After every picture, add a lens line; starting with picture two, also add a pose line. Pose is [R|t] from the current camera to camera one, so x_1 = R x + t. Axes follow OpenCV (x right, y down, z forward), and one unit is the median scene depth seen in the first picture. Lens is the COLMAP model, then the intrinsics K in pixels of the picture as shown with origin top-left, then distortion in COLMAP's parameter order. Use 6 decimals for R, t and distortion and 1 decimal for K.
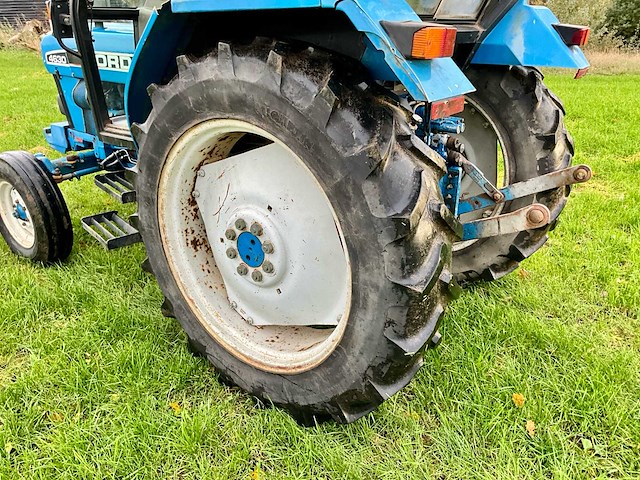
lens RADIAL K [[534.1, 0, 320.0], [0, 534.1, 240.0], [0, 0, 1]] dist [0.088826, -0.170600]
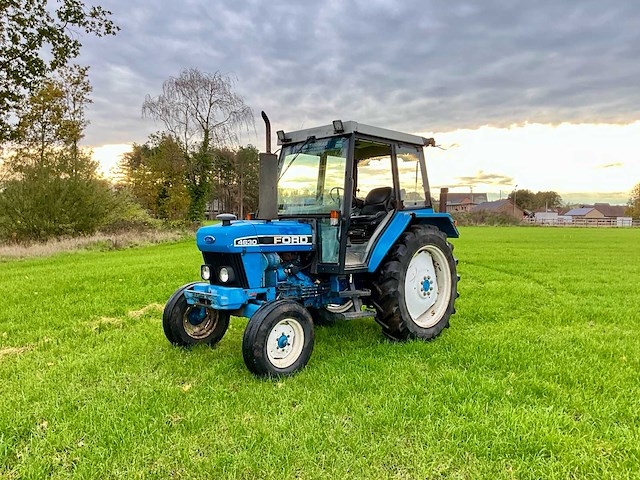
lens RADIAL K [[534.1, 0, 320.0], [0, 534.1, 240.0], [0, 0, 1]] dist [0.088826, -0.170600]
pose [[0.125761, -0.020184, 0.991855, -3.358581], [0.380992, 0.924107, -0.029502, -0.378282], [-0.915985, 0.381599, 0.123907, 1.080870]]
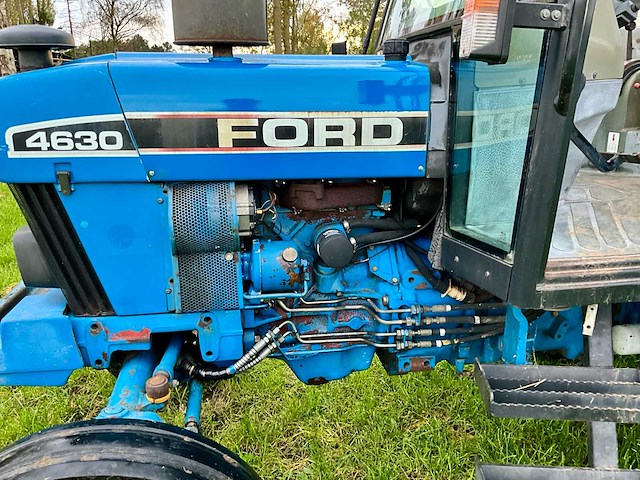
lens RADIAL K [[534.7, 0, 320.0], [0, 534.7, 240.0], [0, 0, 1]] dist [0.102544, -0.154064]
pose [[0.692968, -0.188992, 0.695757, -1.104976], [0.281667, 0.959305, -0.019958, -0.371632], [-0.663671, 0.209802, 0.718000, 1.099952]]
